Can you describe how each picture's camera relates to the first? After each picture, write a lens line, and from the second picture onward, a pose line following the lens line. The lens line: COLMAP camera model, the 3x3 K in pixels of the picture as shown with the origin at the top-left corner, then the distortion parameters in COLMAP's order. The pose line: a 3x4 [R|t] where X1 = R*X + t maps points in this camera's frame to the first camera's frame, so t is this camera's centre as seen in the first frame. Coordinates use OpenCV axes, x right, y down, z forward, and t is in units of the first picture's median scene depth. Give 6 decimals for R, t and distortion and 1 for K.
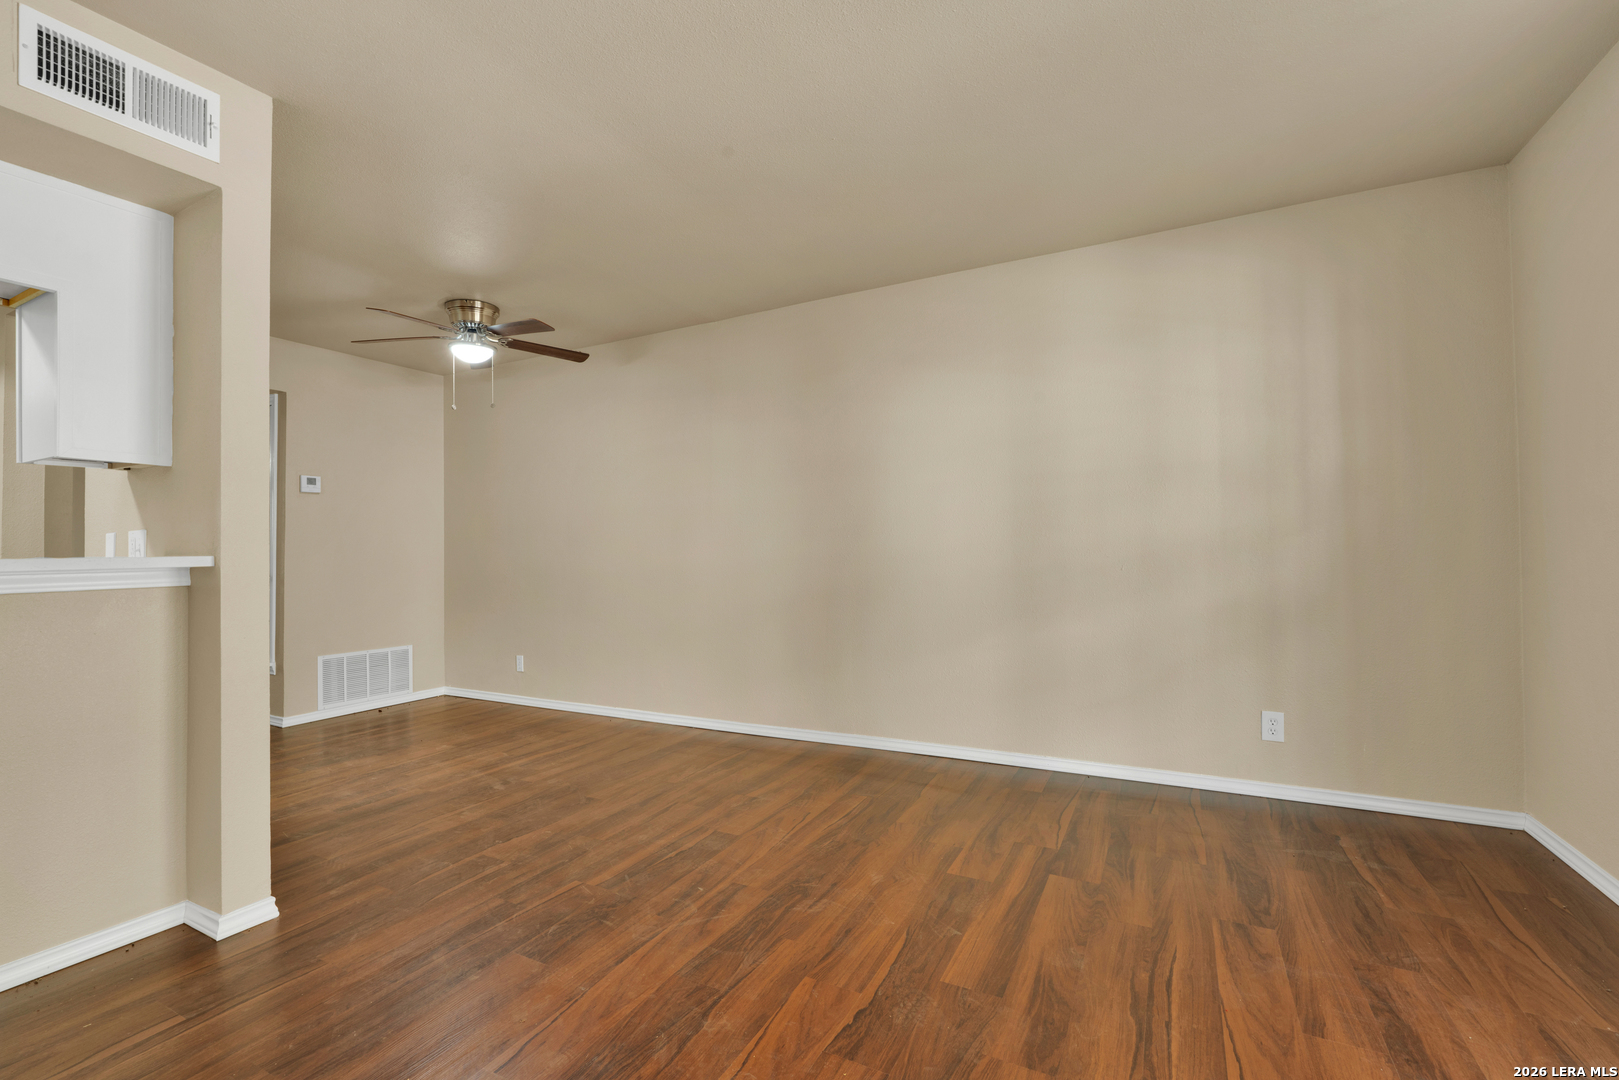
lens RADIAL K [[718.0, 0, 809.5], [0, 718.0, 540.0], [0, 0, 1]] dist [-0.019150, 0.000111]
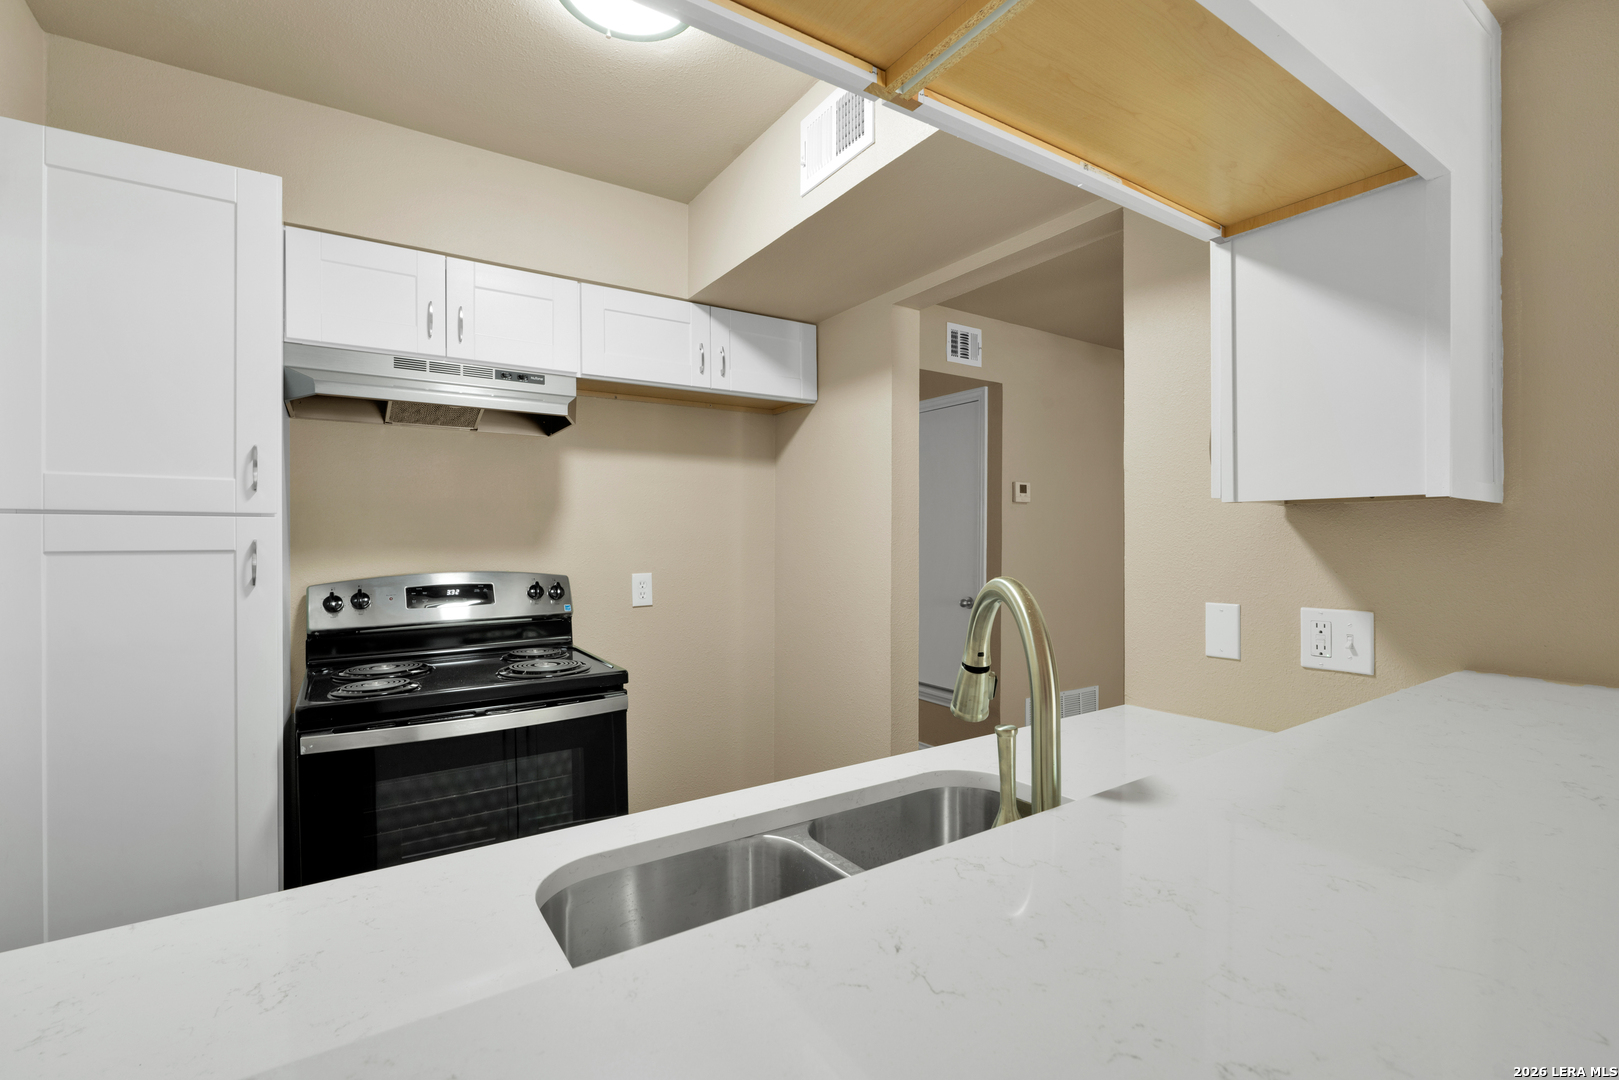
lens RADIAL K [[718.0, 0, 809.5], [0, 718.0, 540.0], [0, 0, 1]] dist [-0.019150, 0.000111]
pose [[0.872269, 0.014826, -0.488802, -0.507604], [-0.005912, 0.999787, 0.019777, -0.037794], [0.488991, -0.014361, 0.872170, 0.144669]]
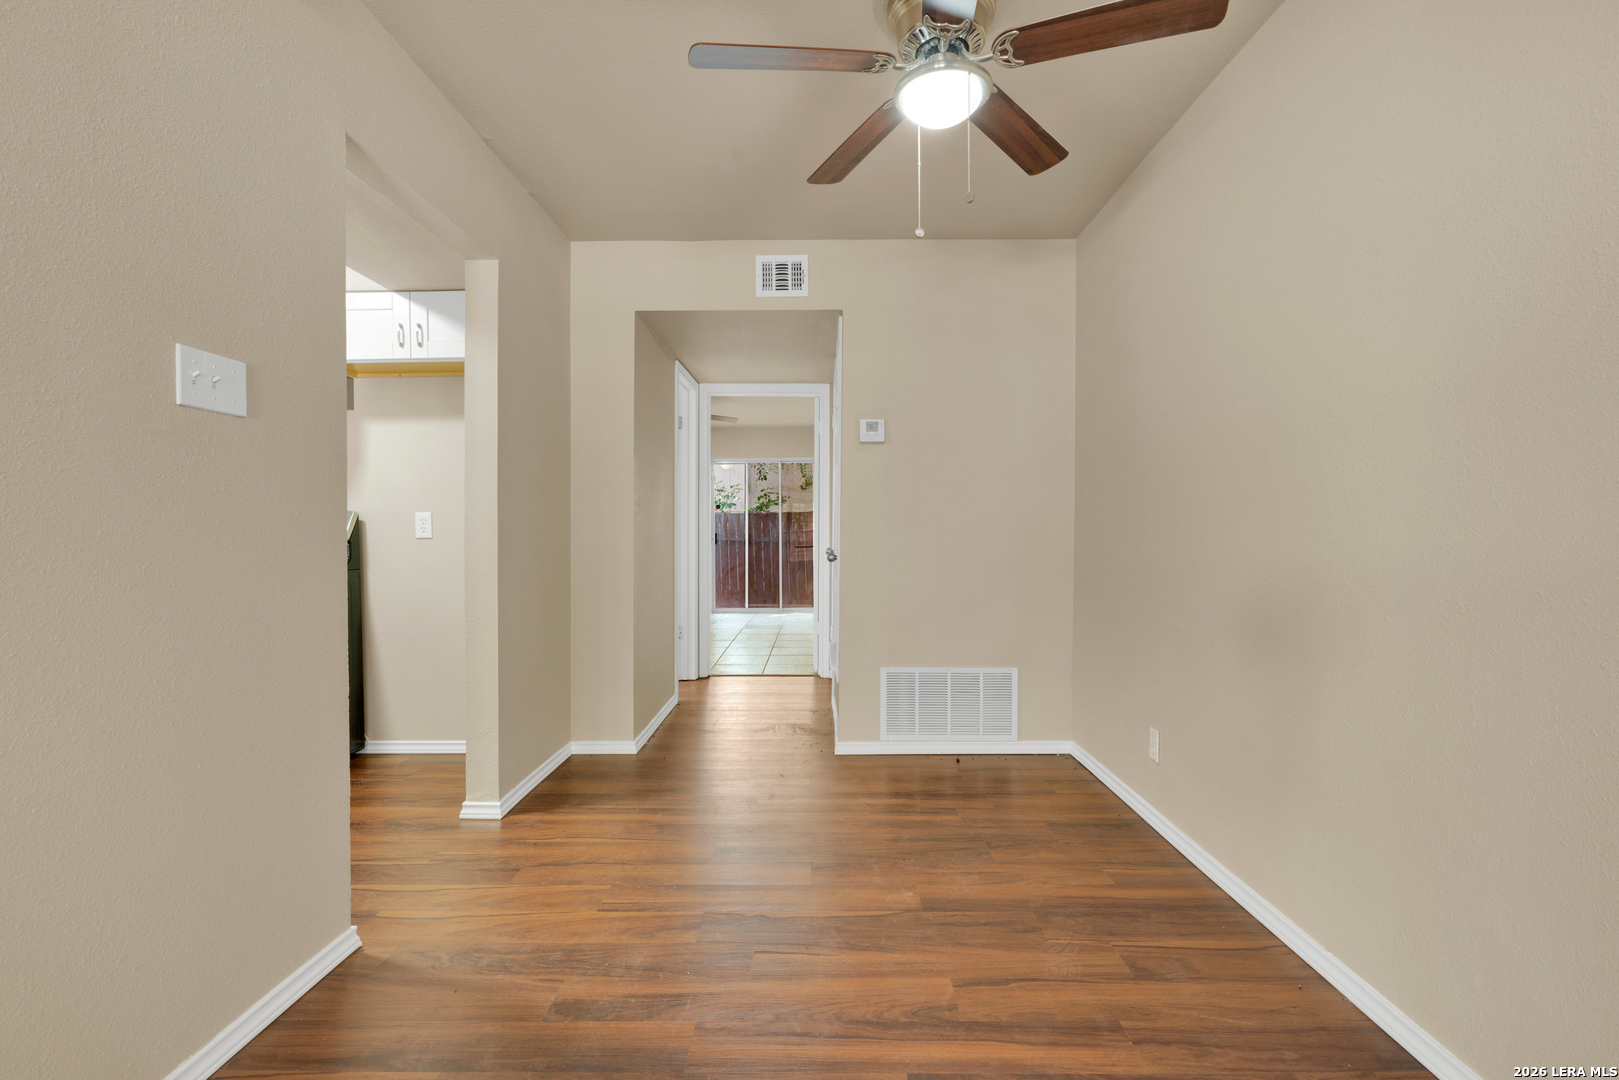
lens RADIAL K [[718.0, 0, 809.5], [0, 718.0, 540.0], [0, 0, 1]] dist [-0.019150, 0.000111]
pose [[0.454193, 0.024563, -0.890565, -0.073271], [0.007173, 0.999487, 0.031225, 0.010109], [0.890874, -0.020571, 0.453784, 0.607540]]
